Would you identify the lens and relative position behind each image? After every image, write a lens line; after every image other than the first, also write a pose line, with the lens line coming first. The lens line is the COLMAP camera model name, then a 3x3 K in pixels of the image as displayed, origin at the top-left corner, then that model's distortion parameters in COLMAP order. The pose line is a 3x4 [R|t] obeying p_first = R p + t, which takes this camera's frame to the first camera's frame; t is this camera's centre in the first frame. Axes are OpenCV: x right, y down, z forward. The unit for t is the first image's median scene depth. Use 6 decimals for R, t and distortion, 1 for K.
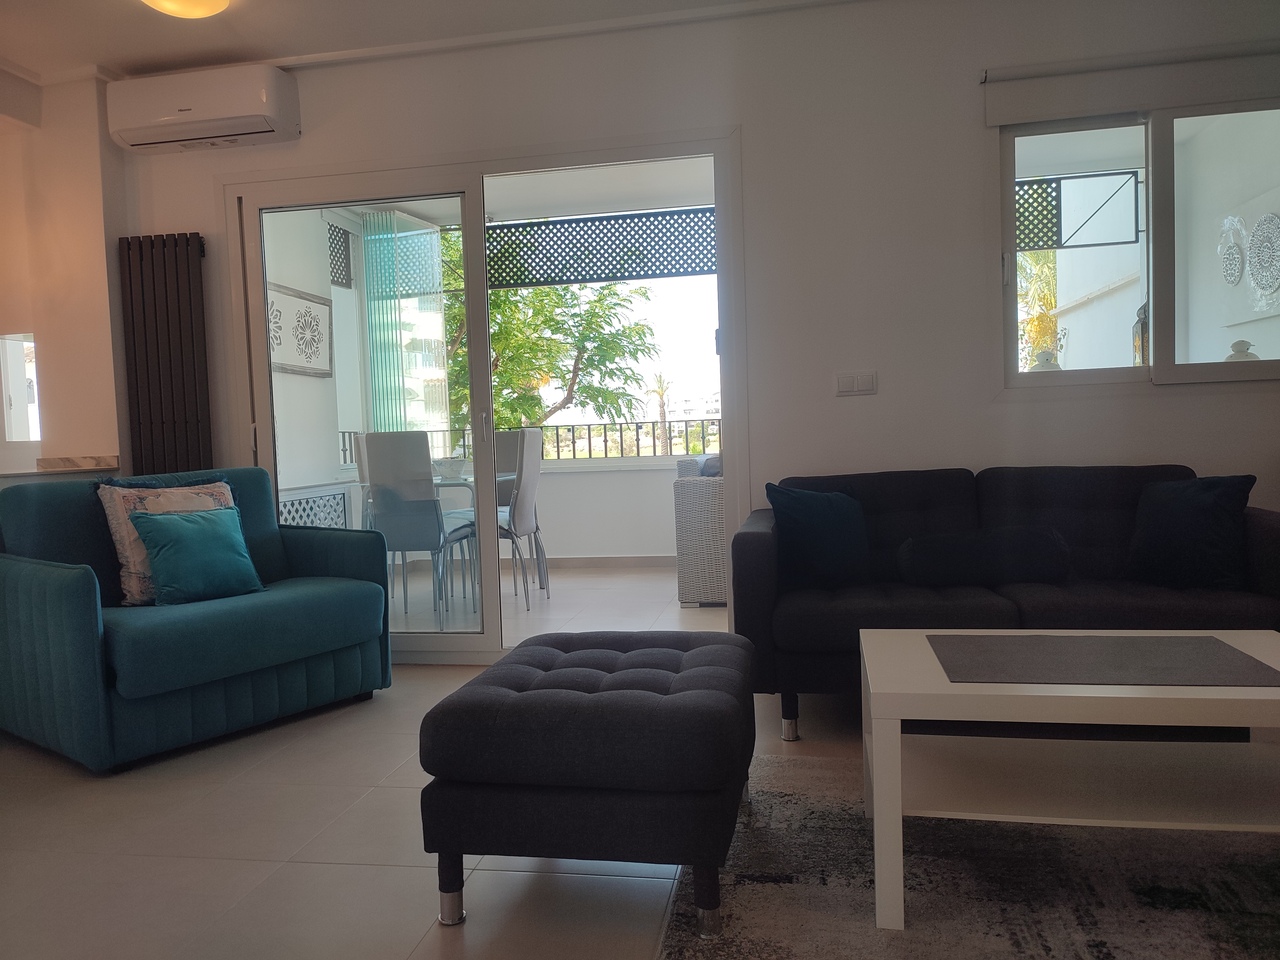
lens RADIAL K [[932.1, 0, 638.5], [0, 932.1, 483.8], [0, 0, 1]] dist [0.026009, -0.025780]
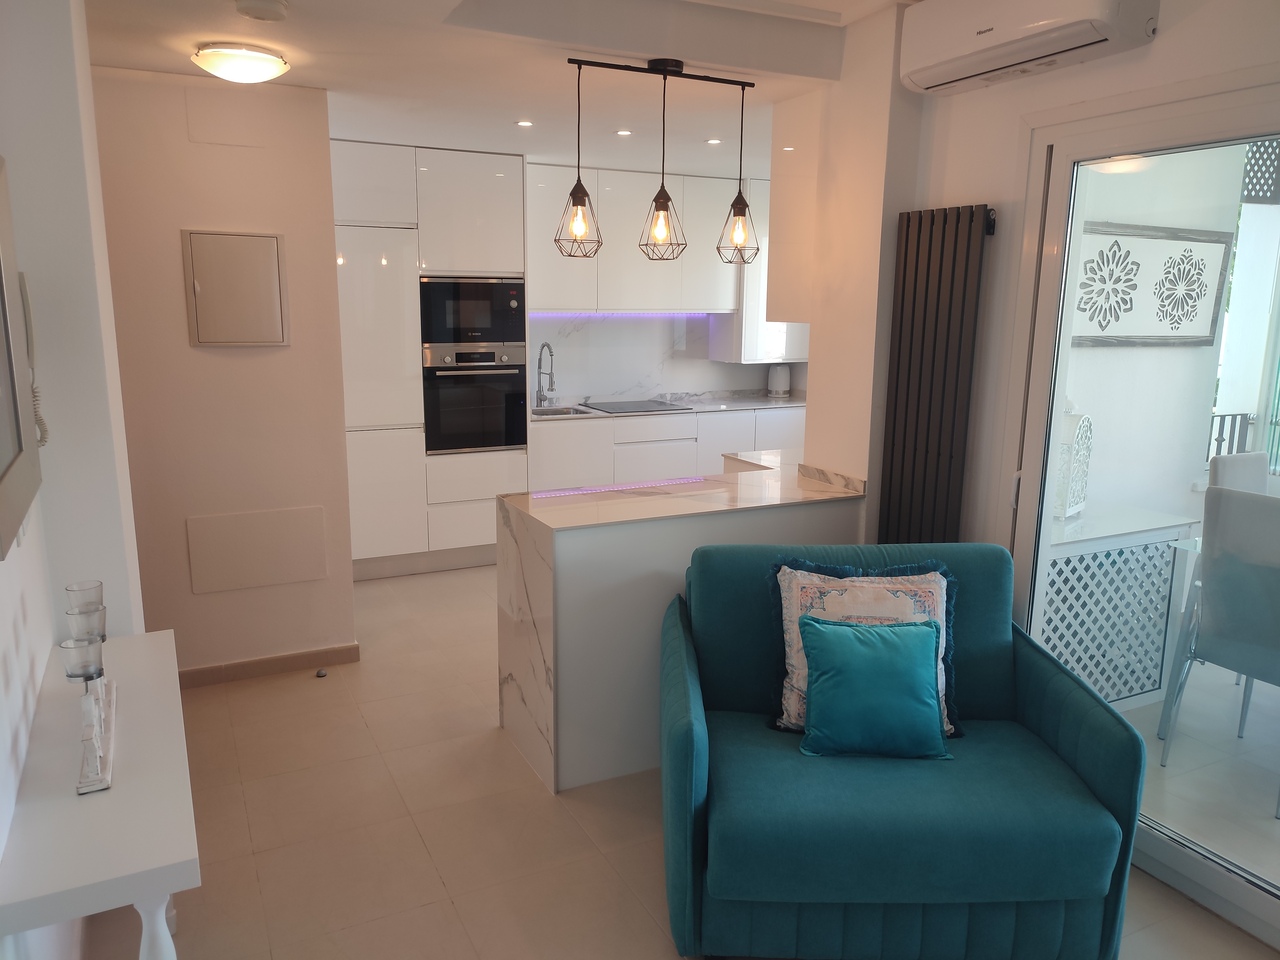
lens RADIAL K [[937.0, 0, 645.7], [0, 937.0, 480.5], [0, 0, 1]] dist [0.022684, -0.012733]
pose [[0.604093, 0.195603, -0.772535, -0.024102], [-0.074441, 0.979021, 0.189675, -0.174891], [0.793429, -0.057073, 0.605981, 0.333213]]
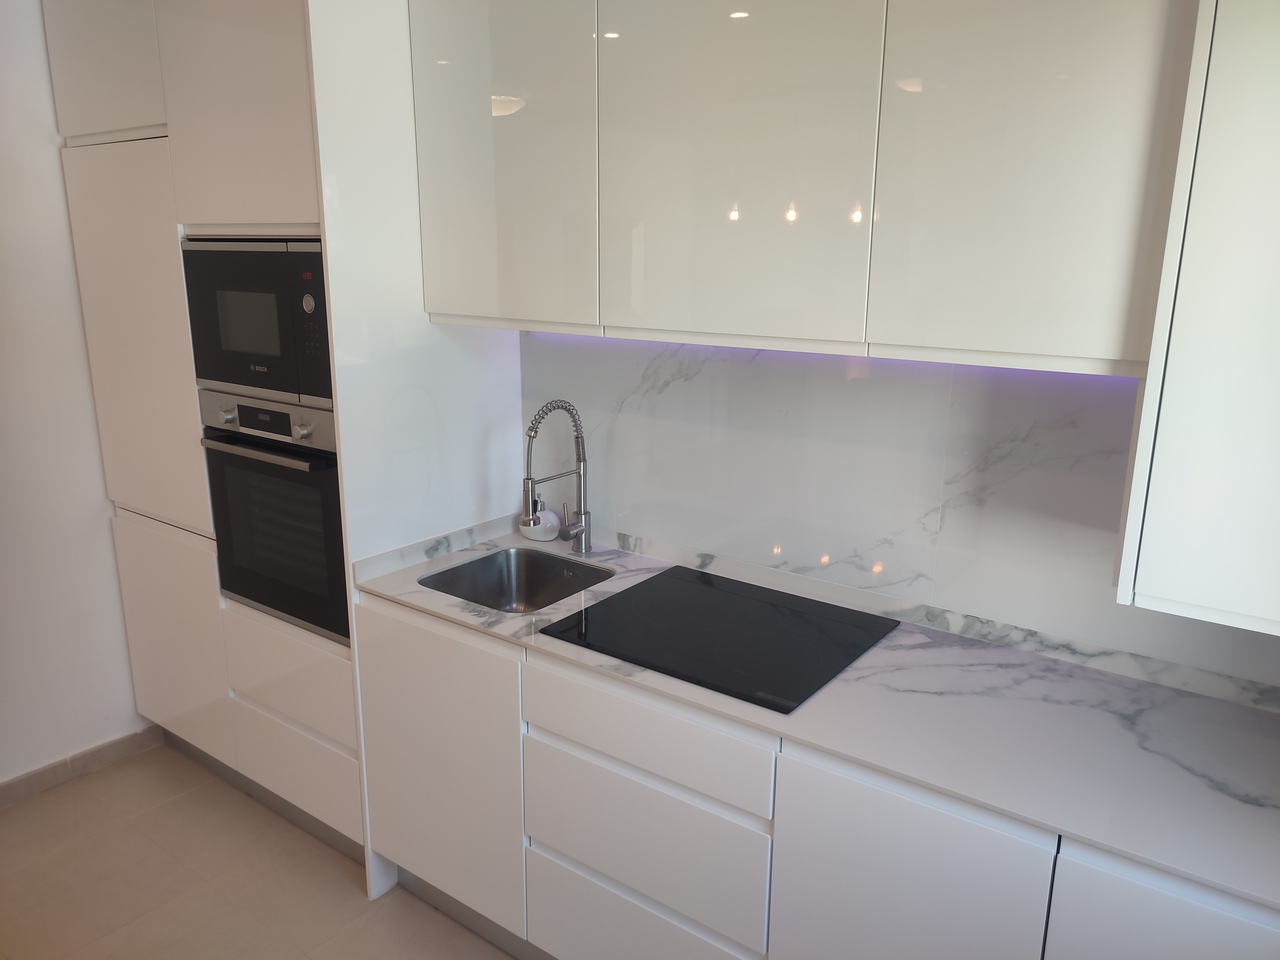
lens RADIAL K [[932.1, 0, 638.5], [0, 932.1, 483.8], [0, 0, 1]] dist [0.026009, -0.025780]
pose [[-0.449790, 0.250471, -0.857294, -0.813008], [-0.039393, 0.953374, 0.299210, -0.222307], [0.892265, 0.168352, -0.418951, 1.410452]]
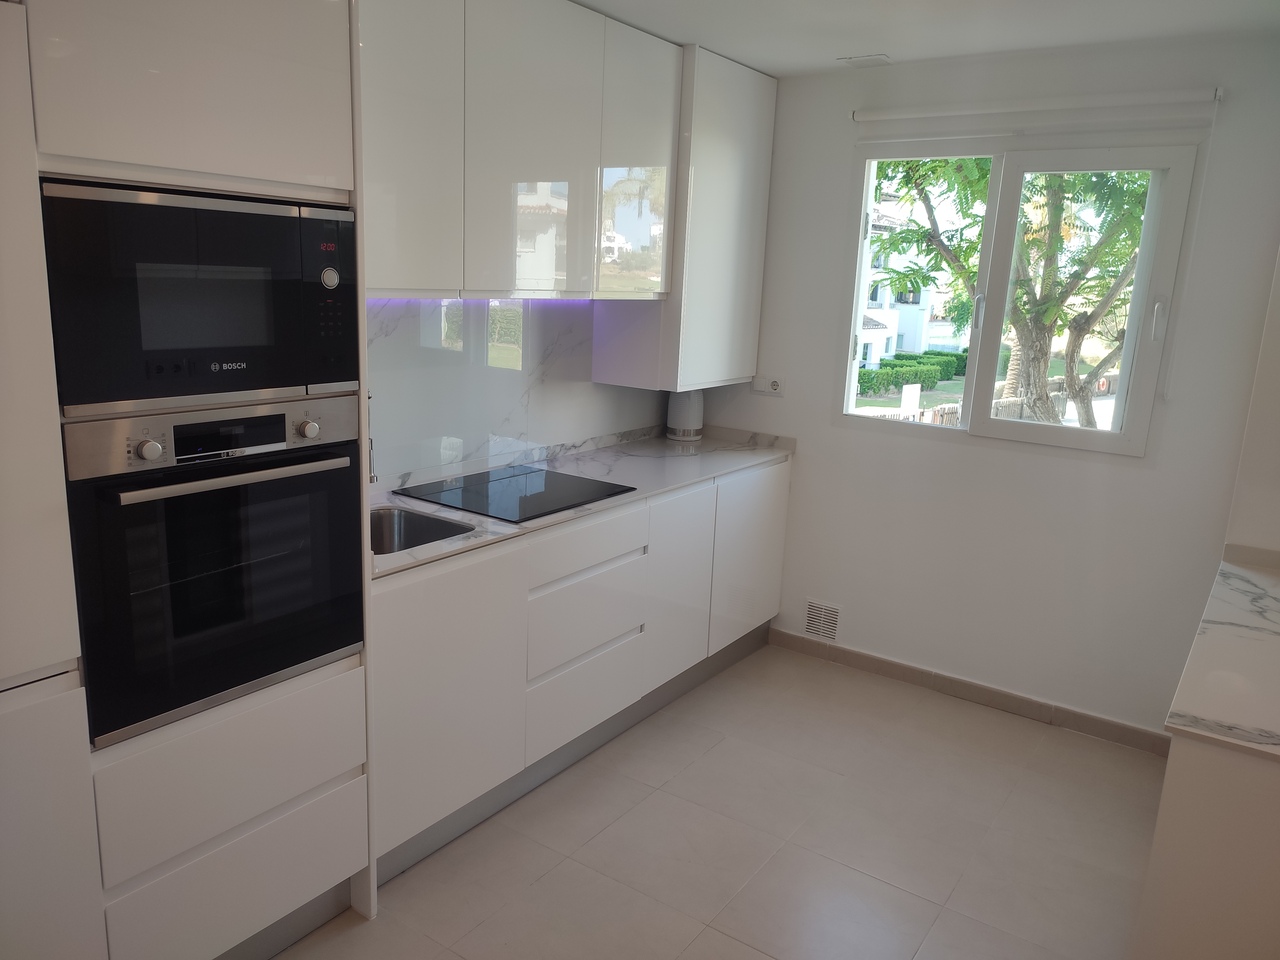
lens RADIAL K [[932.1, 0, 638.5], [0, 932.1, 483.8], [0, 0, 1]] dist [0.026009, -0.025780]
pose [[0.903355, 0.167732, -0.394734, -0.863883], [-0.099331, 0.977154, 0.187894, -0.156129], [0.417232, -0.130526, 0.899378, 0.627765]]
